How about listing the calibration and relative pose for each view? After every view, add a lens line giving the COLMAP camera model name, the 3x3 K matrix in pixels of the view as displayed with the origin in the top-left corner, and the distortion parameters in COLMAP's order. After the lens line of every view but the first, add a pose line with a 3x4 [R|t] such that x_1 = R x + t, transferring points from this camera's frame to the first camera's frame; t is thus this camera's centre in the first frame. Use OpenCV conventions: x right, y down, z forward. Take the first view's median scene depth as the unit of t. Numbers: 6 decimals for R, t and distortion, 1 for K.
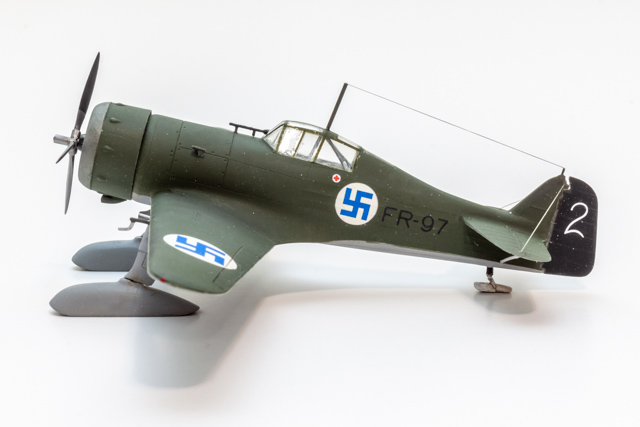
lens RADIAL K [[1751.6, 0, 320.0], [0, 1751.6, 213.5], [0, 0, 1]] dist [-0.103569, -0.537365]
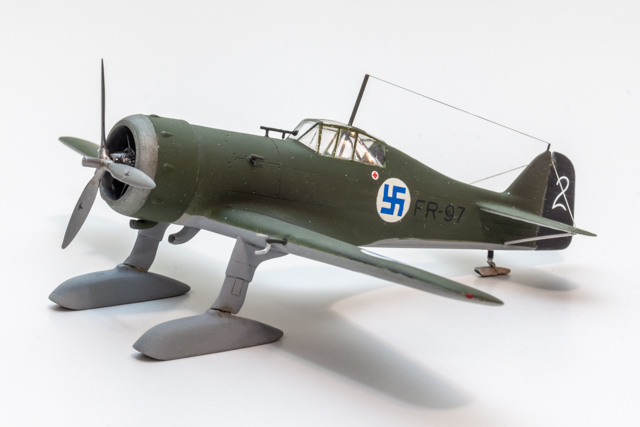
lens RADIAL K [[1751.6, 0, 320.0], [0, 1751.6, 213.5], [0, 0, 1]] dist [-0.103569, -0.537365]
pose [[0.858591, -0.107890, 0.501180, -0.487425], [0.102121, 0.994006, 0.039034, -0.039186], [-0.502387, 0.017667, 0.864462, 0.196644]]
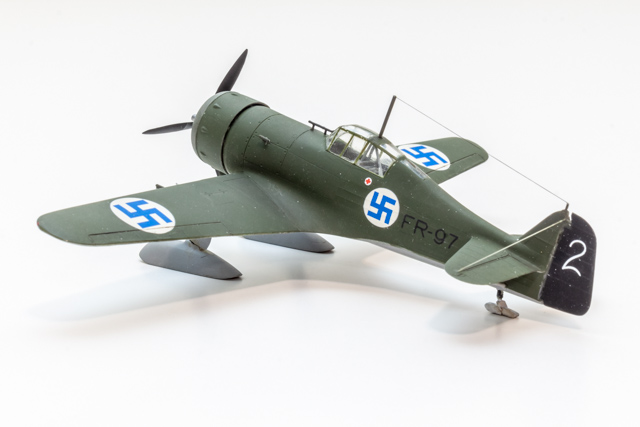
lens RADIAL K [[1751.6, 0, 320.0], [0, 1751.6, 213.5], [0, 0, 1]] dist [-0.103569, -0.537365]
pose [[0.777312, 0.143500, -0.612531, 0.647045], [-0.156820, 0.987101, 0.032245, -0.030473], [0.609257, 0.070993, 0.789789, 0.126127]]
